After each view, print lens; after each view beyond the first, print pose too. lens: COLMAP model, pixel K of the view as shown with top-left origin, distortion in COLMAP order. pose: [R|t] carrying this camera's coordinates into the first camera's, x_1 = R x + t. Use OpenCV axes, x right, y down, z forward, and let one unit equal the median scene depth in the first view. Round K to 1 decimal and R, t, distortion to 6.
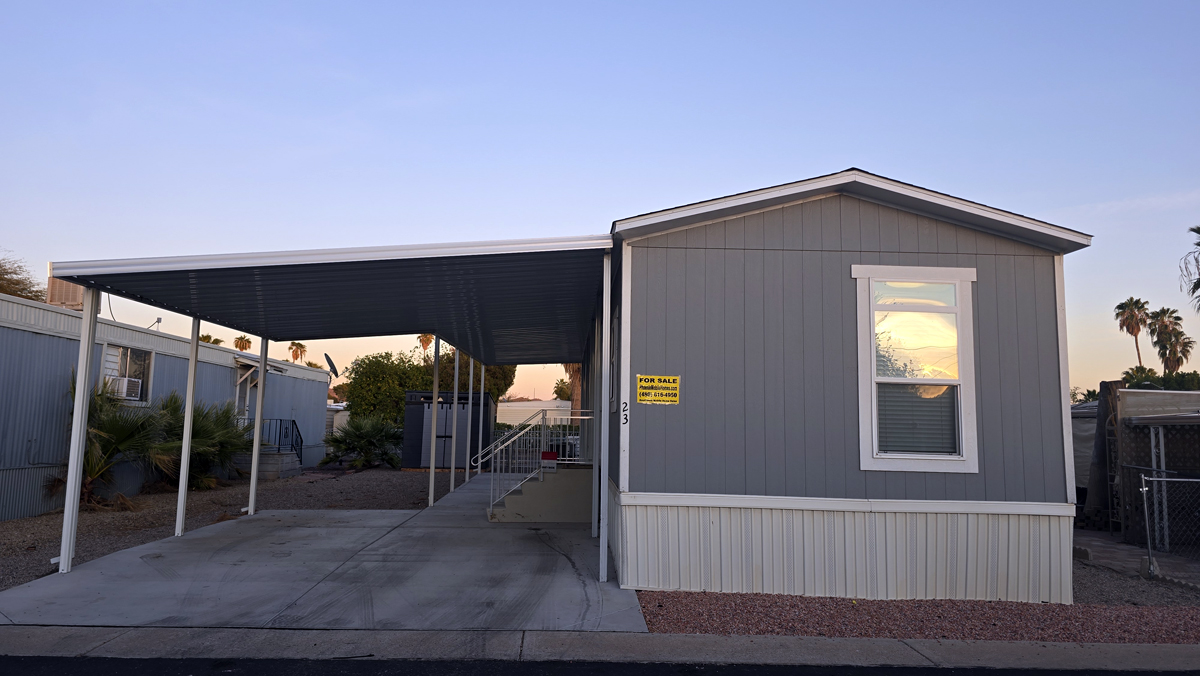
lens RADIAL K [[807.5, 0, 588.7], [0, 807.5, 328.6], [0, 0, 1]] dist [0.069089, -0.065127]
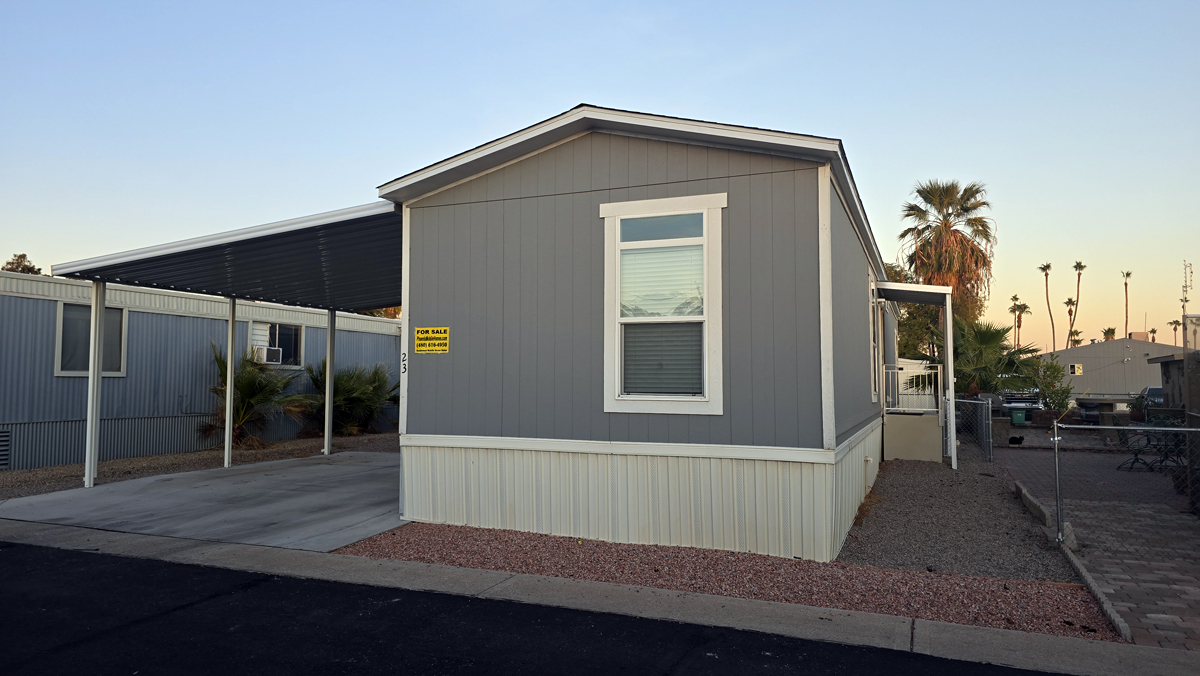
lens RADIAL K [[807.5, 0, 596.8], [0, 807.5, 330.5], [0, 0, 1]] dist [0.069089, -0.065127]
pose [[0.906937, -0.045274, -0.418826, 0.734585], [0.066522, 0.997126, 0.036263, 0.038023], [0.415981, -0.060750, 0.907342, 0.113361]]
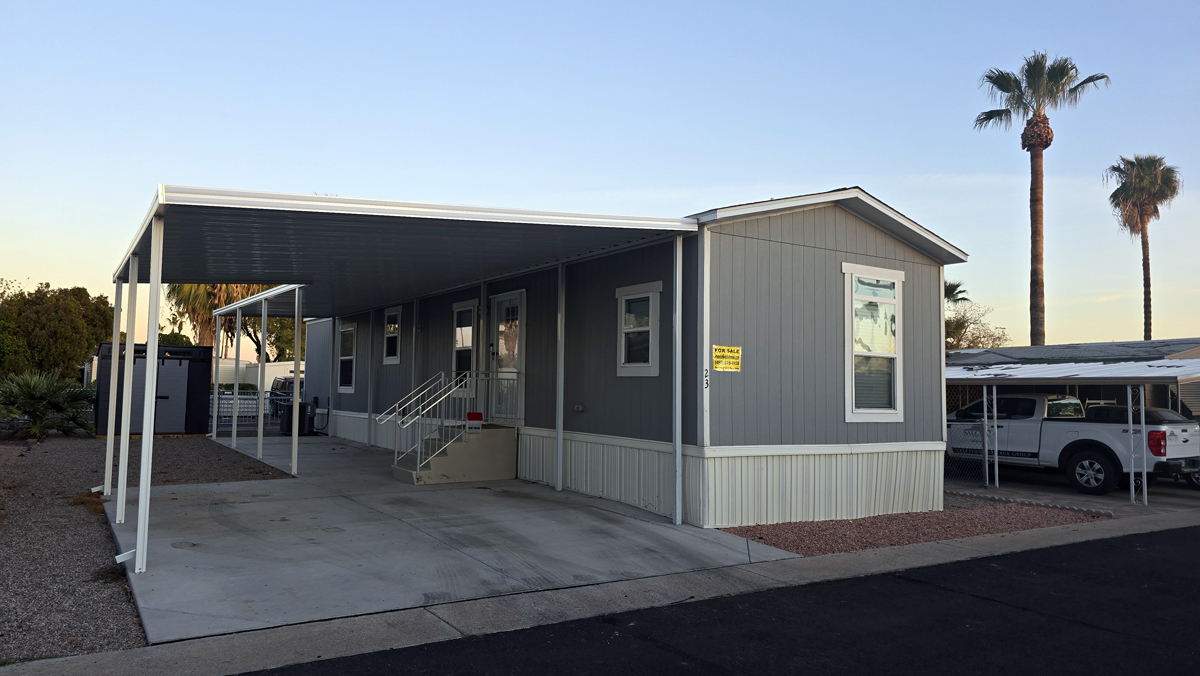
lens RADIAL K [[807.5, 0, 571.3], [0, 807.5, 335.5], [0, 0, 1]] dist [0.069089, -0.065127]
pose [[0.867888, 0.028781, 0.495926, -0.685177], [-0.059675, 0.997131, 0.046564, 0.001480], [-0.493163, -0.070007, 0.867115, 0.101905]]
